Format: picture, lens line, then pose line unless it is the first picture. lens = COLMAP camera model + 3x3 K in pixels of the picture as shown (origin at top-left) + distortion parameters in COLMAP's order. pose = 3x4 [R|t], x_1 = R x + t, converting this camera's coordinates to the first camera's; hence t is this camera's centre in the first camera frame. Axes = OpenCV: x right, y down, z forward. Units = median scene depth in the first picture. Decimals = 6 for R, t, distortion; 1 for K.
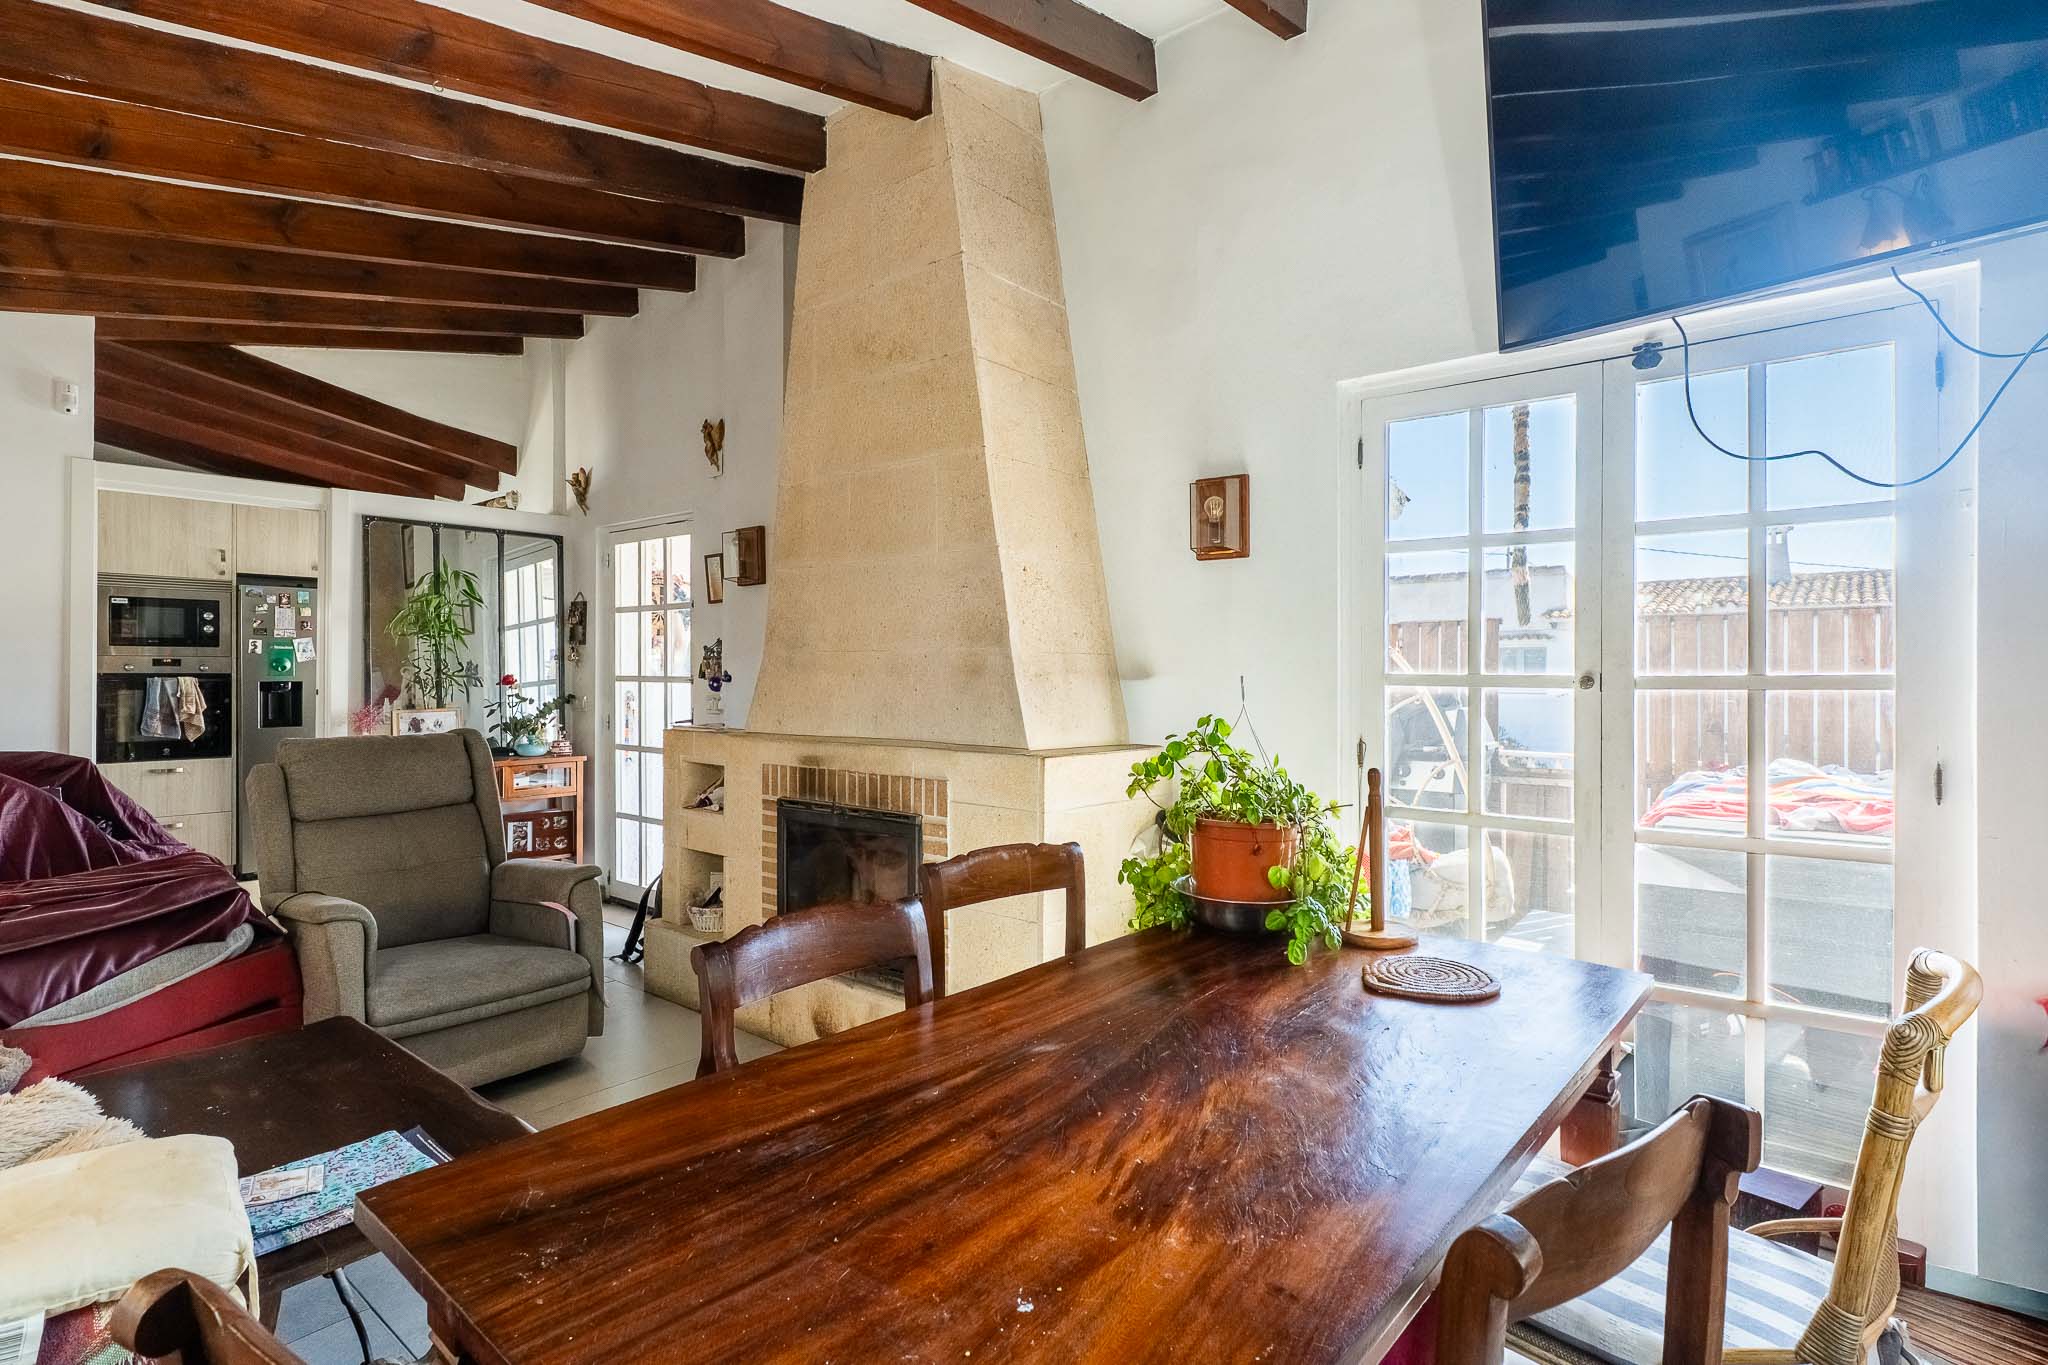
lens RADIAL K [[993.9, 0, 1009.4], [0, 993.9, 663.9], [0, 0, 1]] dist [-0.001611, -0.000709]
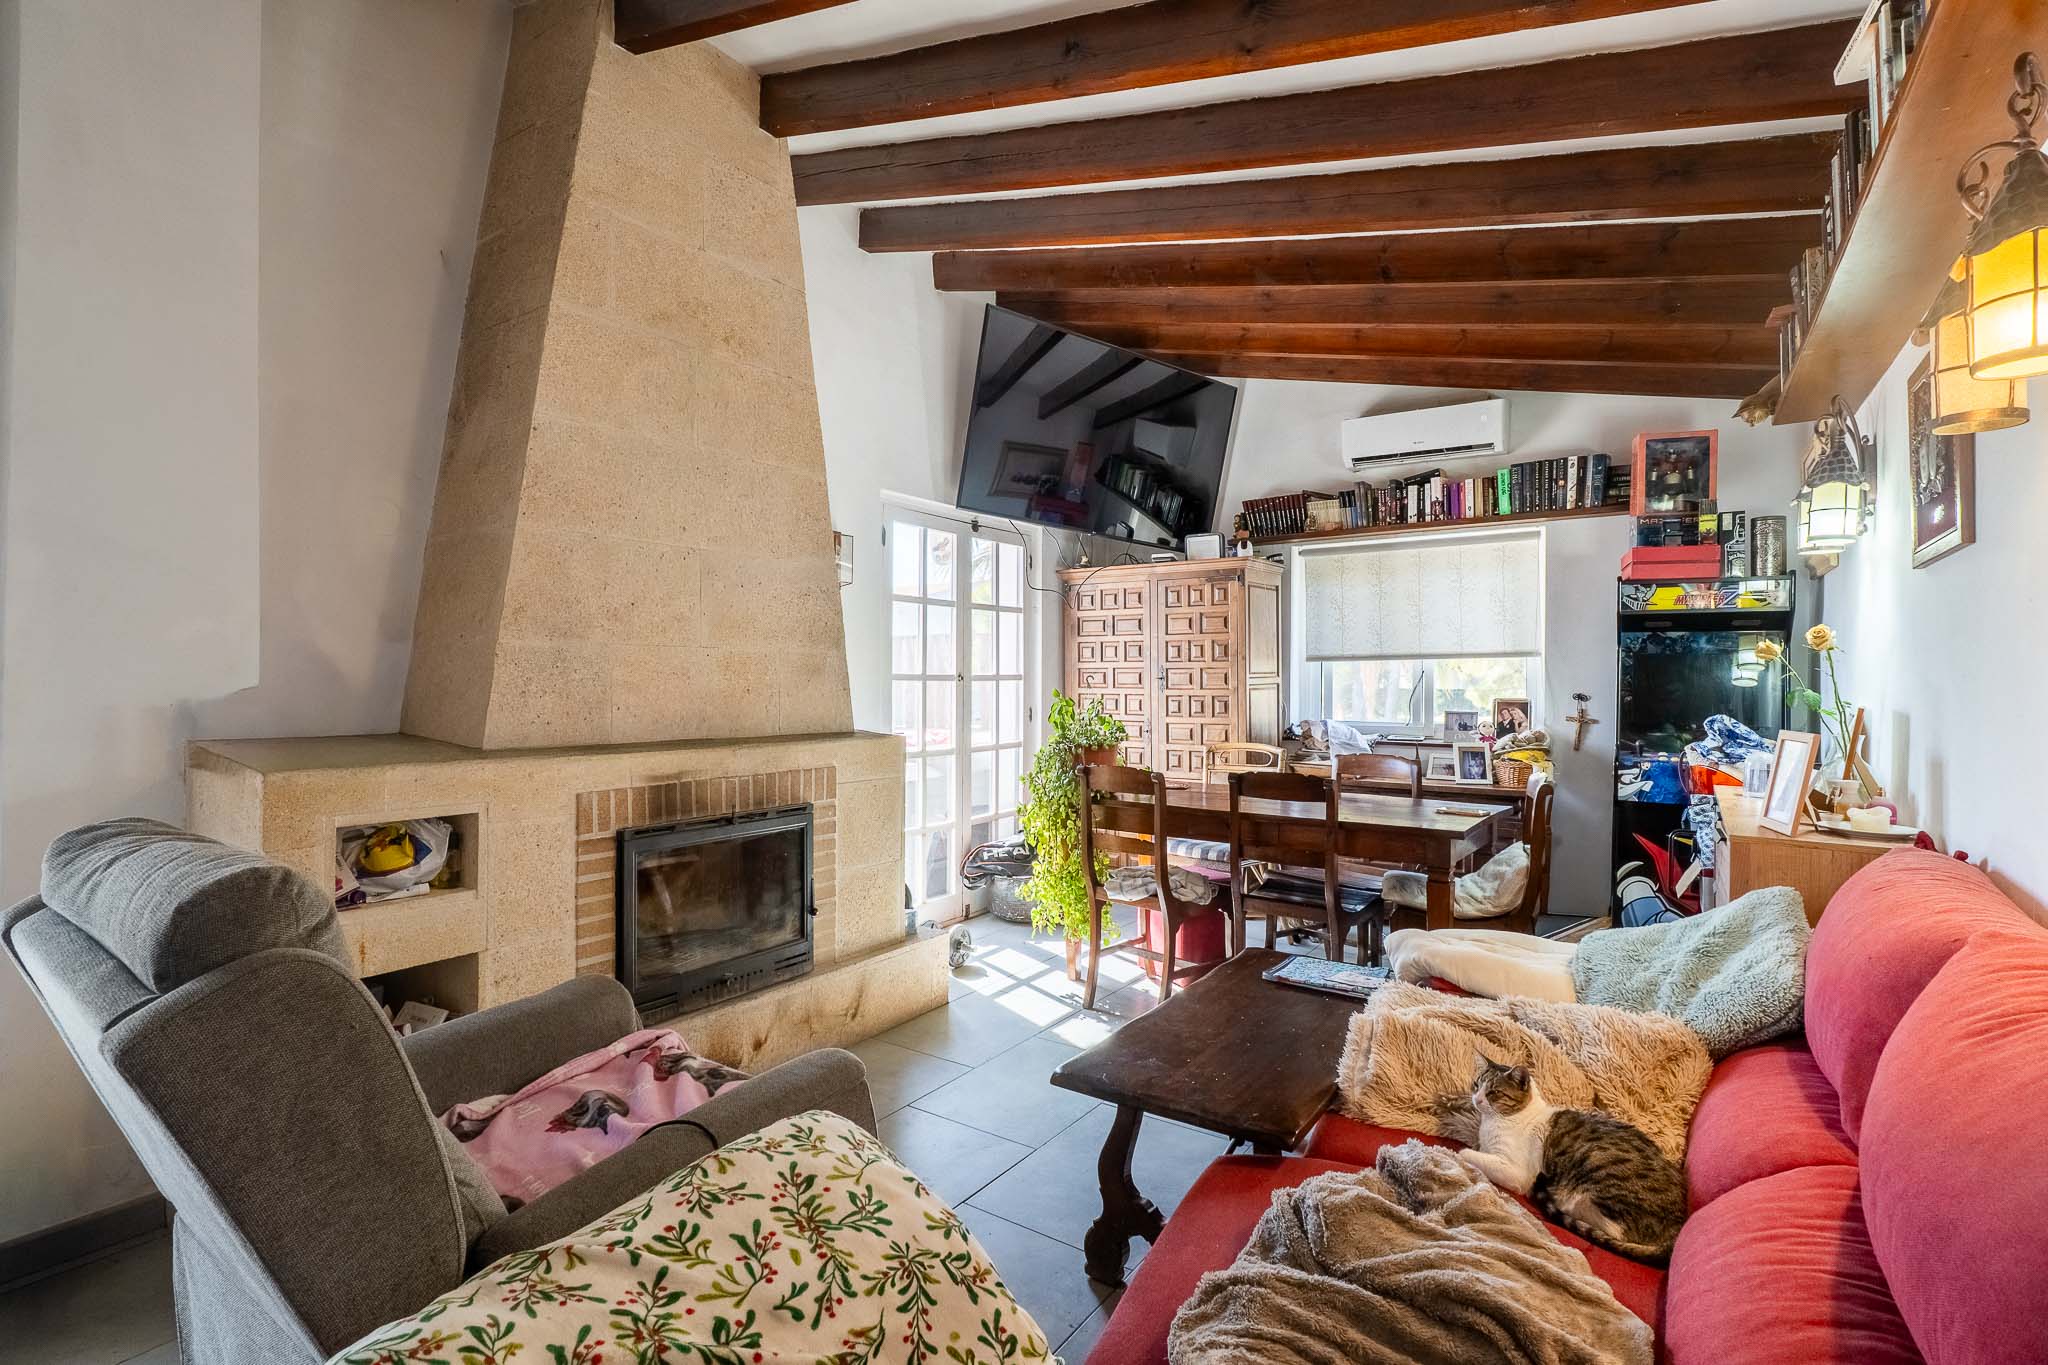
lens RADIAL K [[993.9, 0, 1009.4], [0, 993.9, 663.9], [0, 0, 1]] dist [-0.001611, -0.000709]
pose [[-0.088539, 0.013523, 0.995981, -1.103788], [-0.009723, 0.999848, -0.014440, 0.013385], [-0.996025, -0.010962, -0.088394, 0.816907]]
